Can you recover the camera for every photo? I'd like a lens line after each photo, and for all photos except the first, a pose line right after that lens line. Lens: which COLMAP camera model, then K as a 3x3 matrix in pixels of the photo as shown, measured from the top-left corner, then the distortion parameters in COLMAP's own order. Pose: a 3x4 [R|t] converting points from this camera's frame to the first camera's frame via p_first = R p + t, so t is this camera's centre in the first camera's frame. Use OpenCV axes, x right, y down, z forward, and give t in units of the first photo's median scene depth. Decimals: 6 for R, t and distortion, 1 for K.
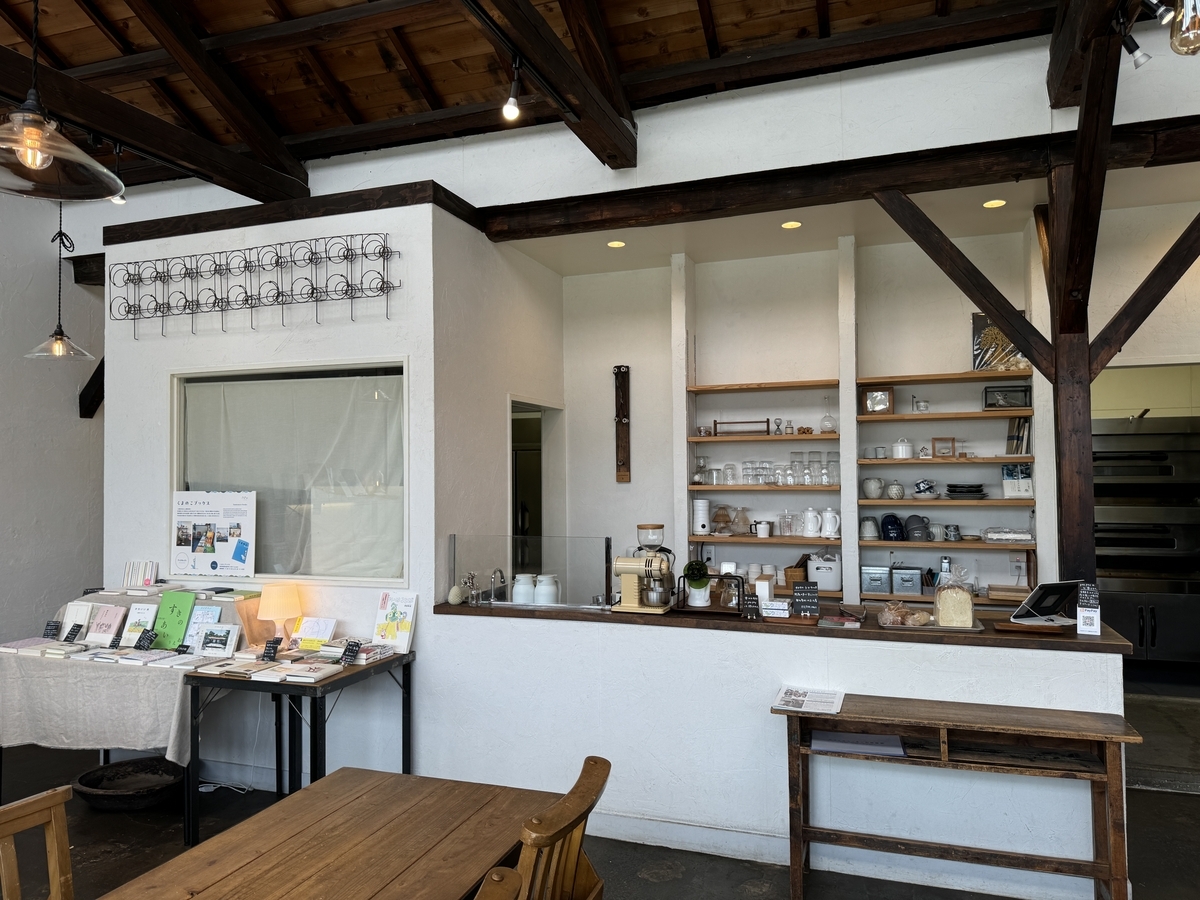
lens RADIAL K [[850.6, 0, 595.7], [0, 850.6, 450.5], [0, 0, 1]] dist [-0.002271, -0.003087]
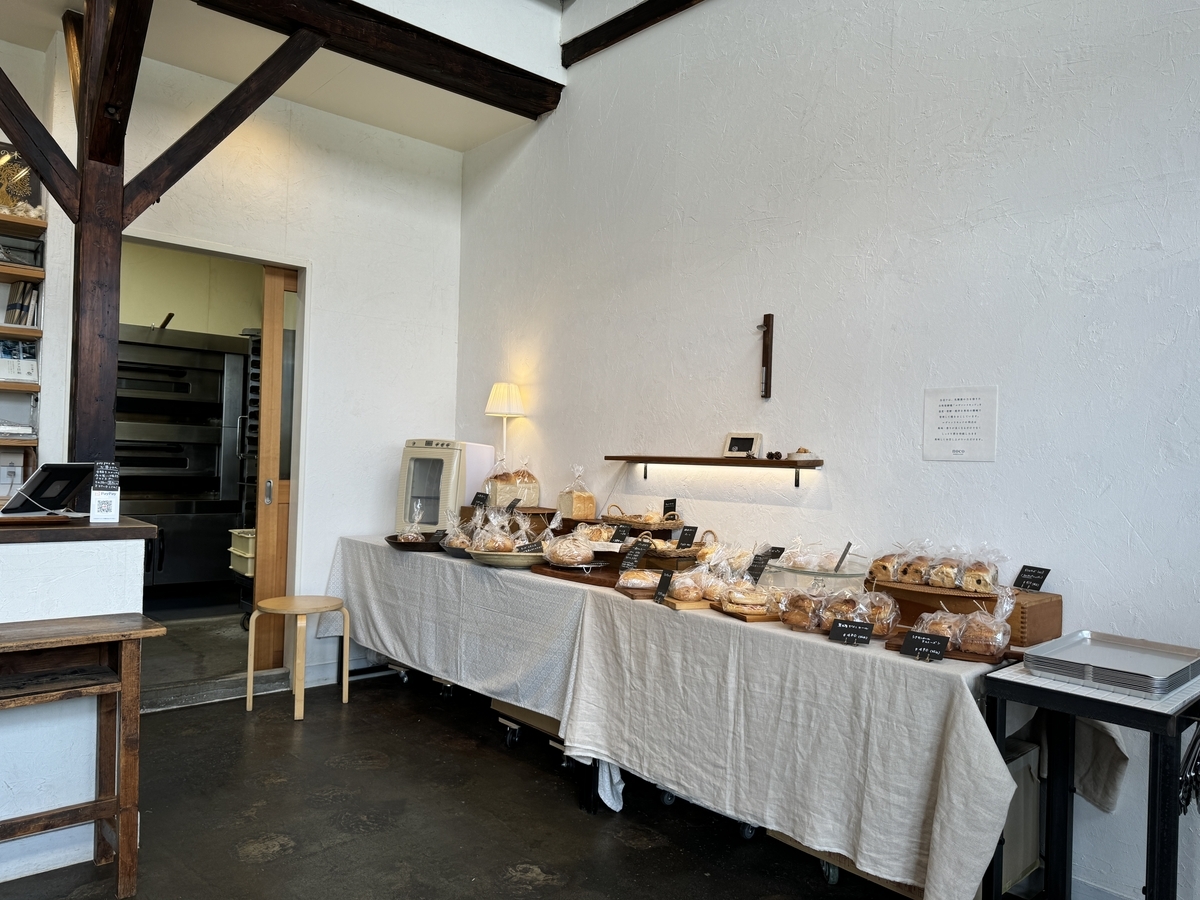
lens RADIAL K [[850.6, 0, 595.7], [0, 850.6, 450.5], [0, 0, 1]] dist [-0.002271, -0.003087]
pose [[0.484970, 0.034090, 0.873866, 0.090570], [-0.060089, 0.998177, -0.005592, 0.111854], [-0.872464, -0.049798, 0.486135, 0.185185]]
